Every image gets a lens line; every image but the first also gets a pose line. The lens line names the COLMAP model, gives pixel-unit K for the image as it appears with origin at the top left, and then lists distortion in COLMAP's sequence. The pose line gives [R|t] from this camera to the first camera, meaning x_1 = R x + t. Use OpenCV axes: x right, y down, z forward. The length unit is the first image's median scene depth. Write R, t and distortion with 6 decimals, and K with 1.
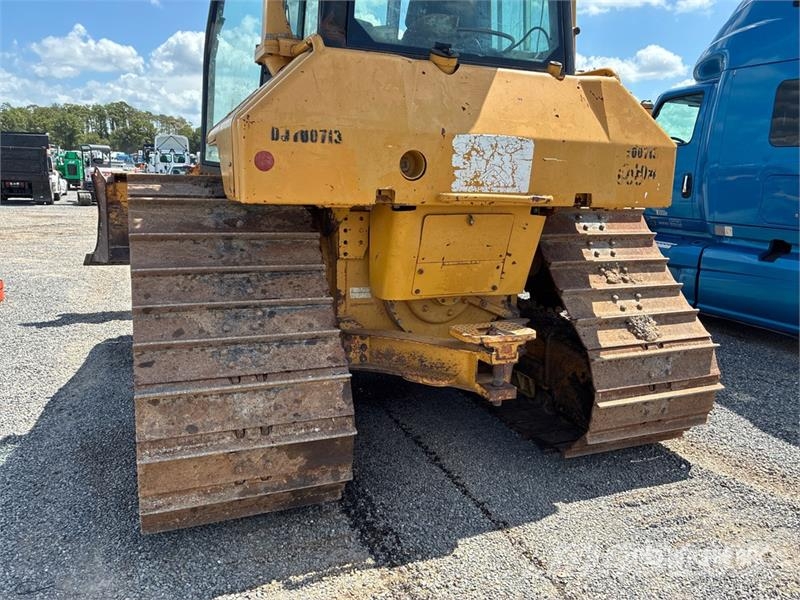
lens RADIAL K [[609.5, 0, 406.2], [0, 609.5, 297.8], [0, 0, 1]] dist [0.052345, -0.077164]
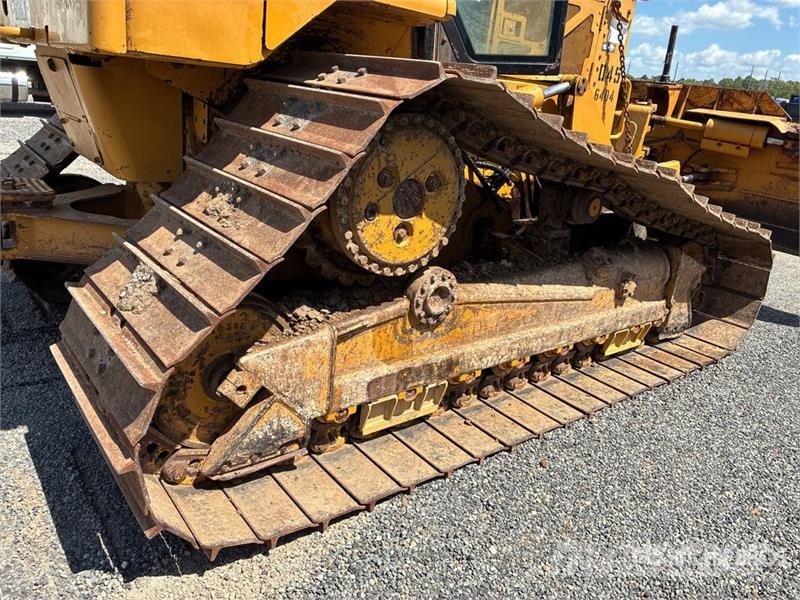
lens RADIAL K [[609.5, 0, 387.0], [0, 609.5, 288.9], [0, 0, 1]] dist [0.052345, -0.077164]
pose [[0.248605, 0.307096, -0.918634, 0.907808], [-0.277712, 0.931190, 0.236137, -0.136754], [0.927939, 0.196411, 0.316783, 0.979485]]
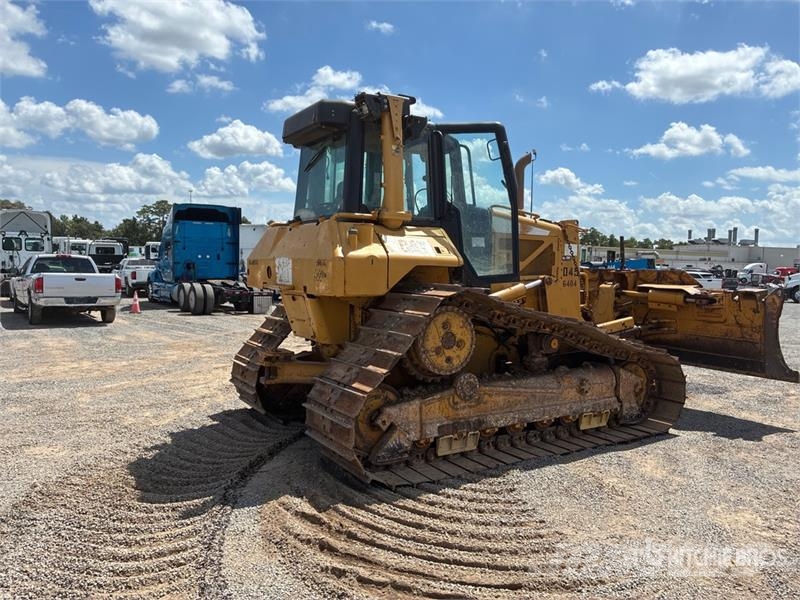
lens RADIAL K [[609.5, 0, 399.1], [0, 609.5, 300.4], [0, 0, 1]] dist [0.052345, -0.077164]
pose [[0.146676, 0.029076, -0.988757, 1.734898], [-0.198413, 0.980118, -0.000611, -0.150898], [0.969081, 0.196272, 0.149529, 0.826384]]
